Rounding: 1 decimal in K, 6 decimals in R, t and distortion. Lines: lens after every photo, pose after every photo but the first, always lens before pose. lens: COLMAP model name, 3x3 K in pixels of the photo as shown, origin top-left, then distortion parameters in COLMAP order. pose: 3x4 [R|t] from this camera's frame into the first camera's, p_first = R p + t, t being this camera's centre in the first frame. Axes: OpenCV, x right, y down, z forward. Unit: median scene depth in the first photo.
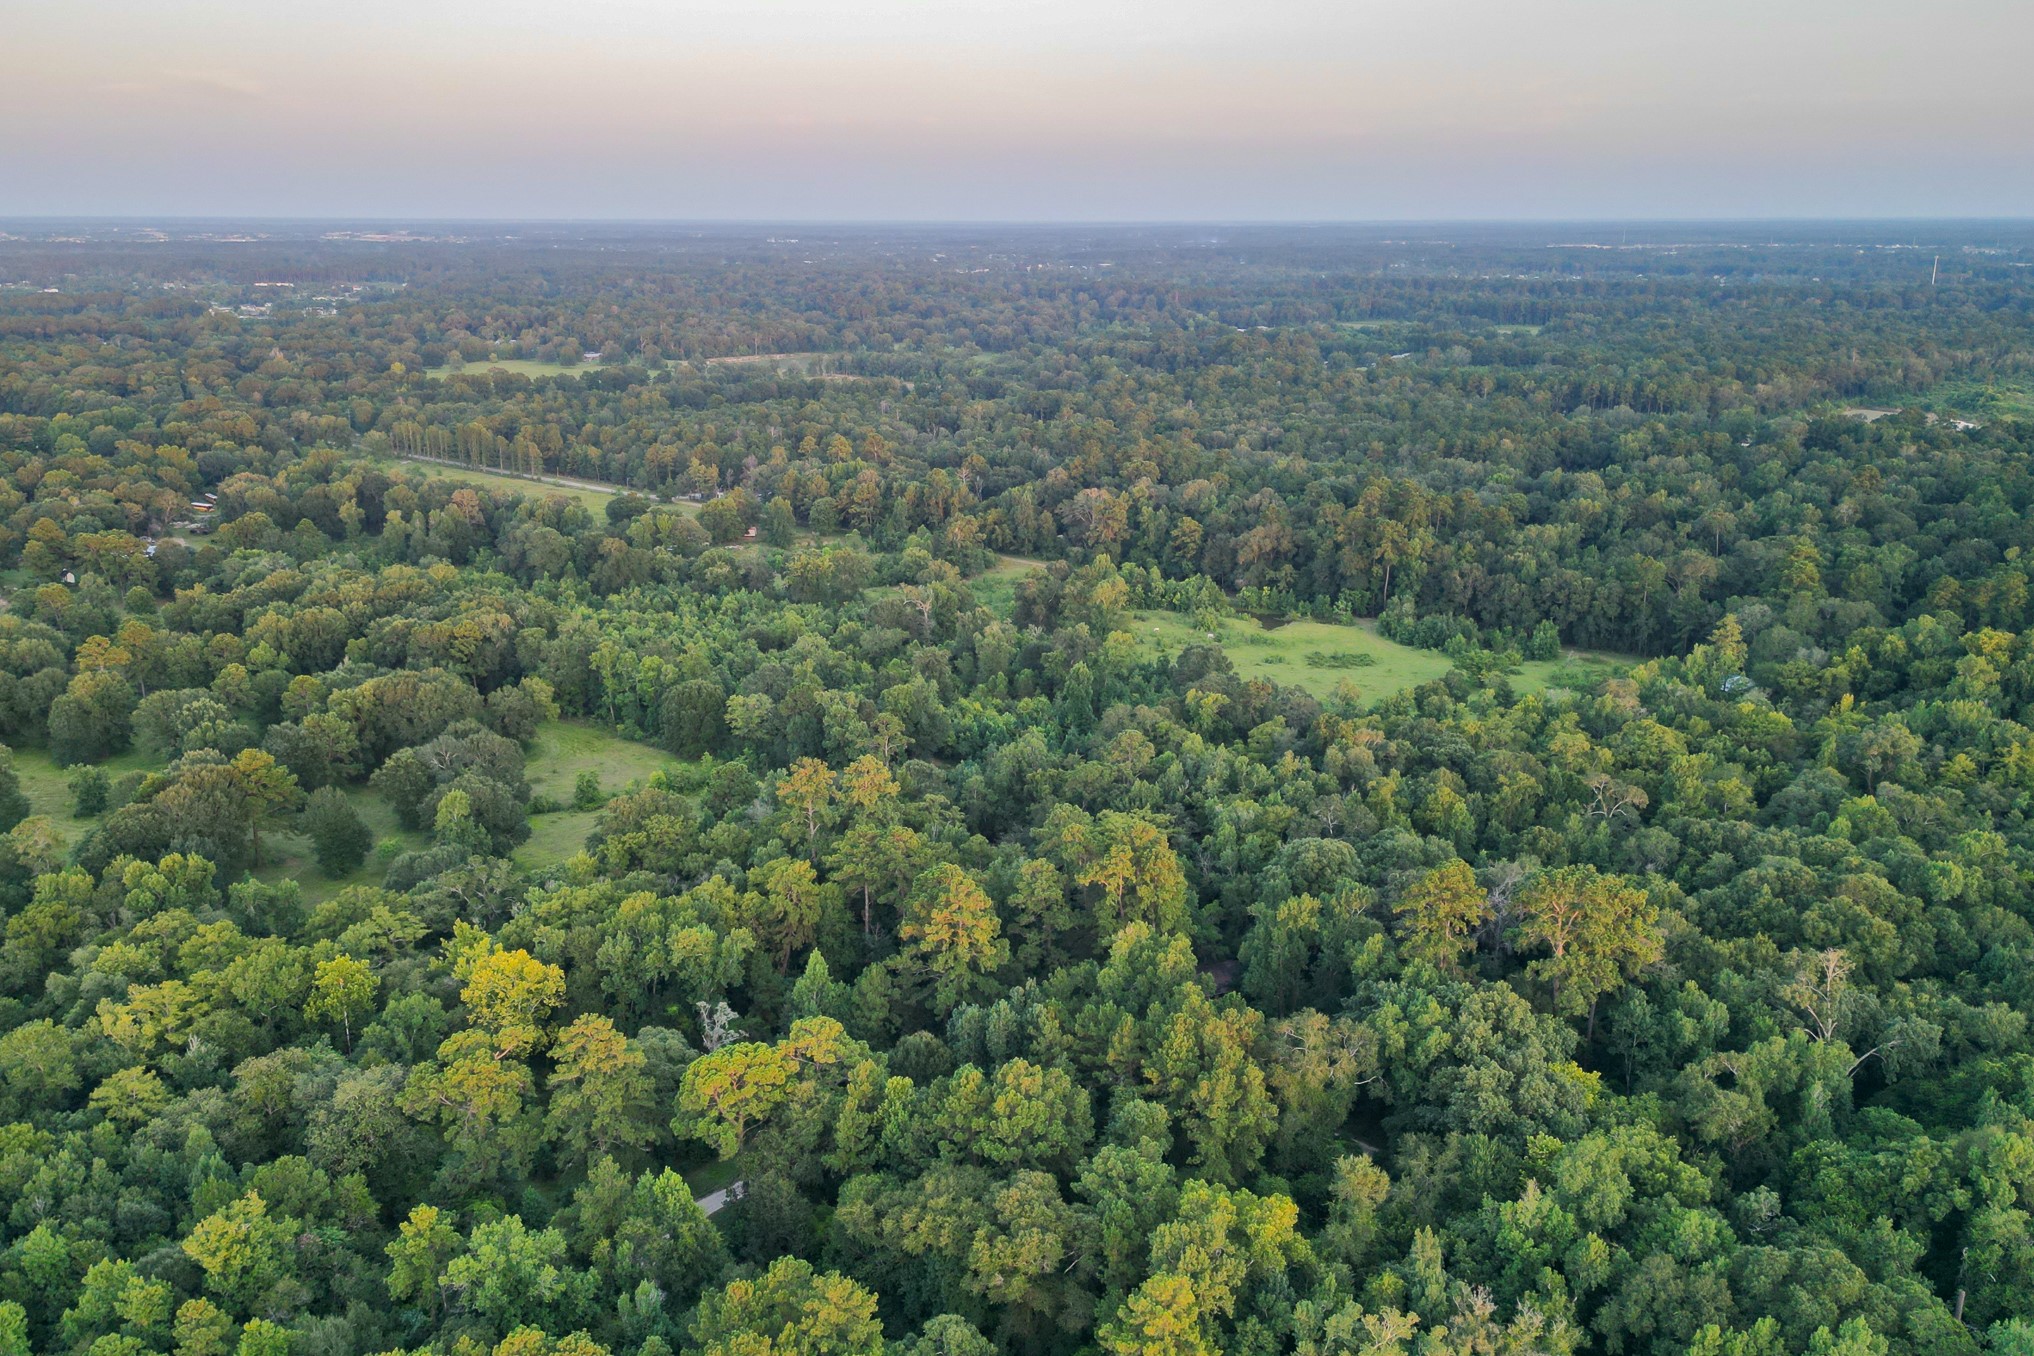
lens RADIAL K [[1672.6, 0, 1011.9], [0, 1672.6, 690.7], [0, 0, 1]] dist [0.091125, -0.100256]
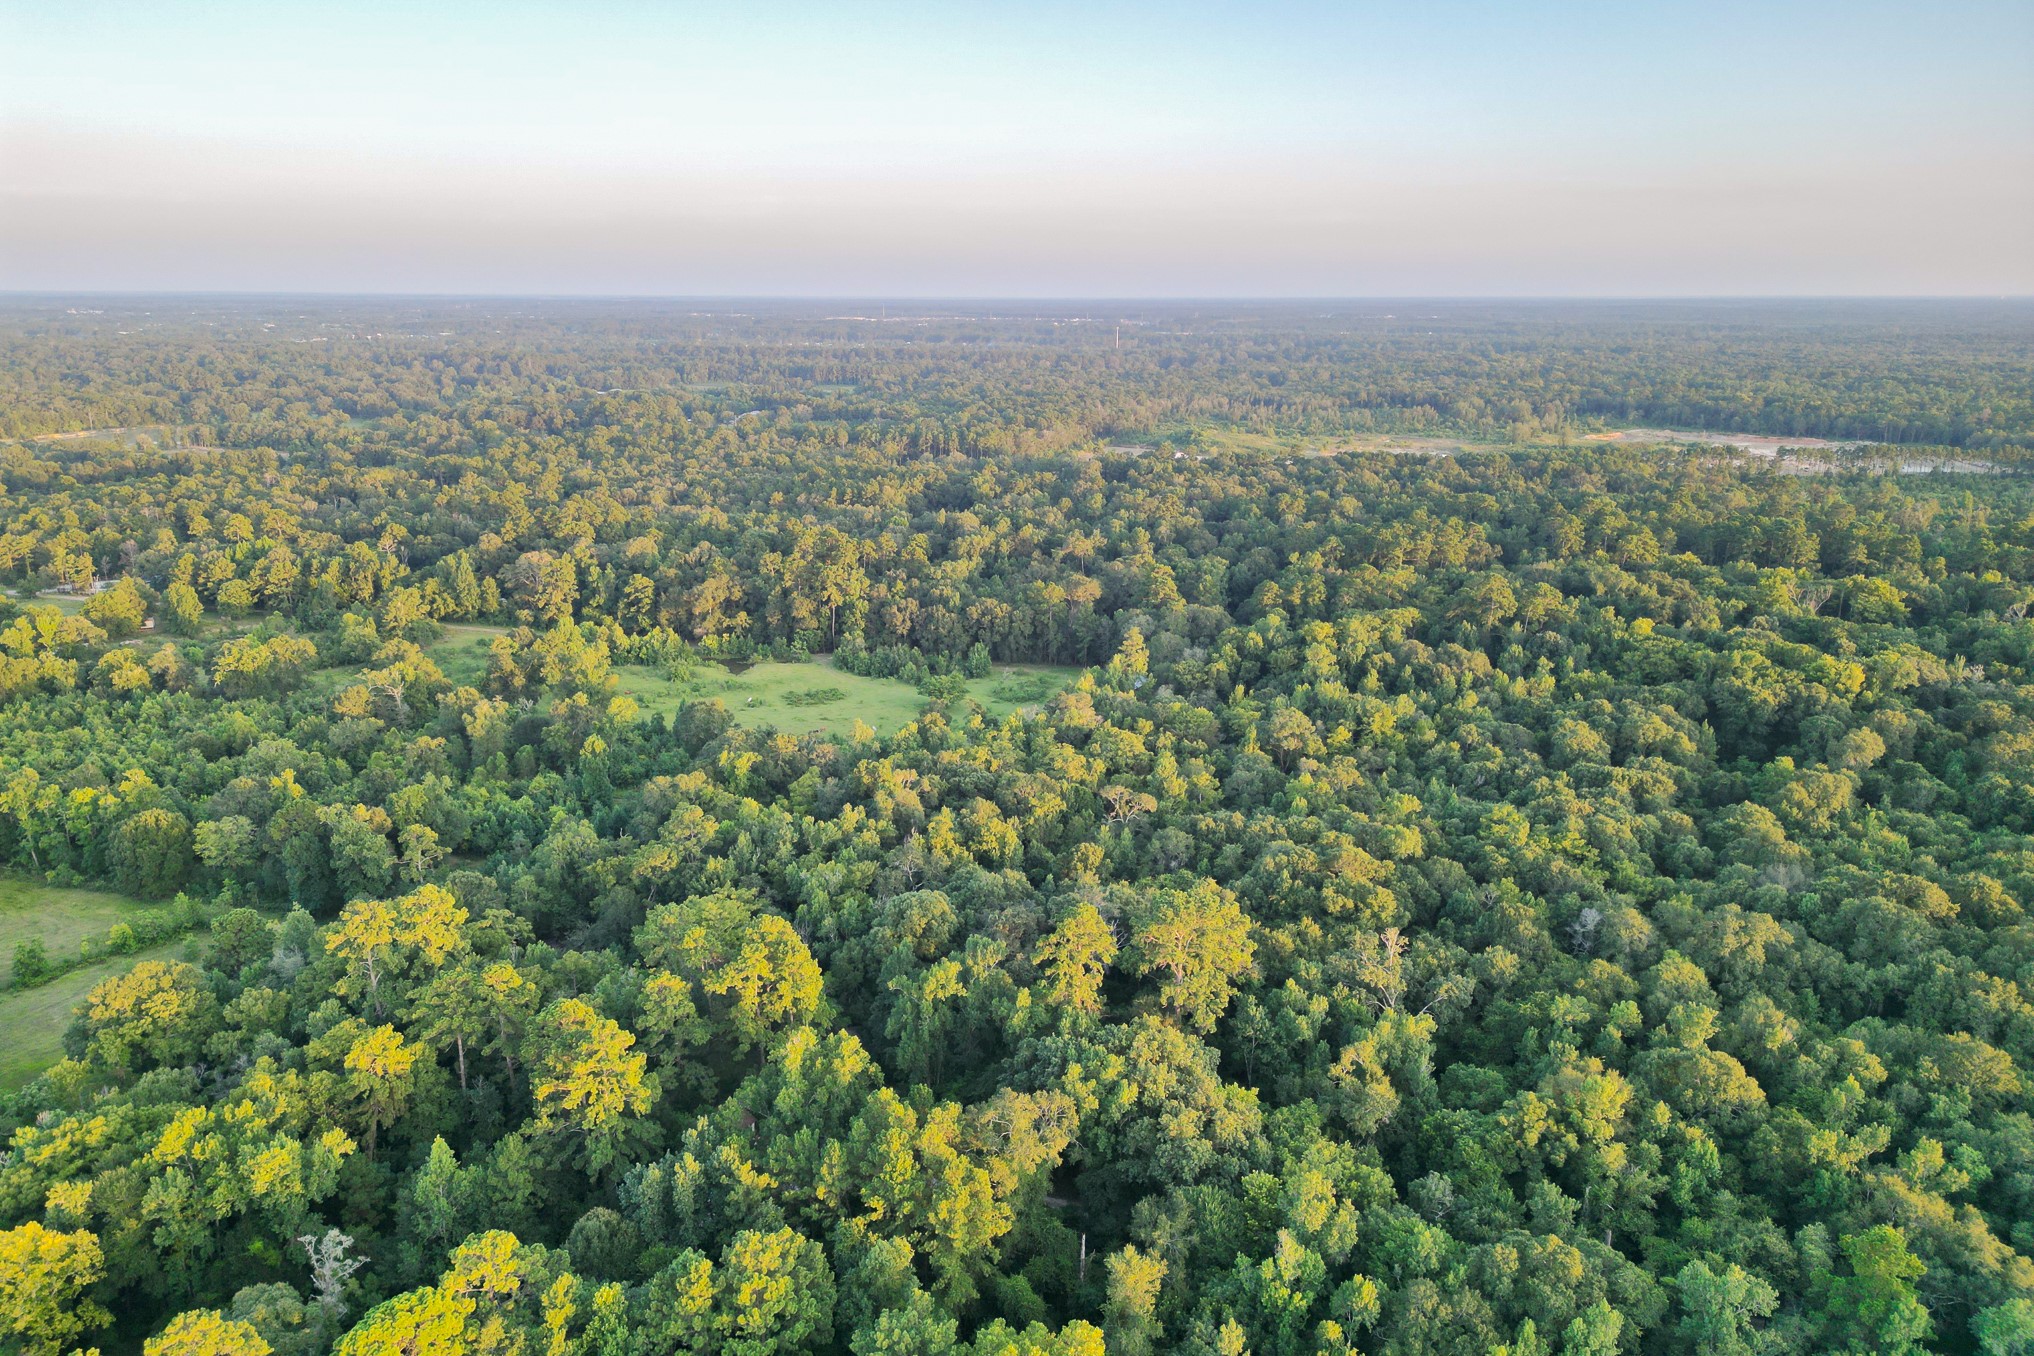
lens RADIAL K [[1414.2, 0, 1009.9], [0, 1414.2, 675.7], [0, 0, 1]] dist [0.078670, -0.076914]
pose [[0.909491, -0.107877, 0.401484, -0.070278], [0.112431, 0.993584, 0.012278, -0.034411], [-0.400232, 0.033972, 0.915784, 0.112818]]
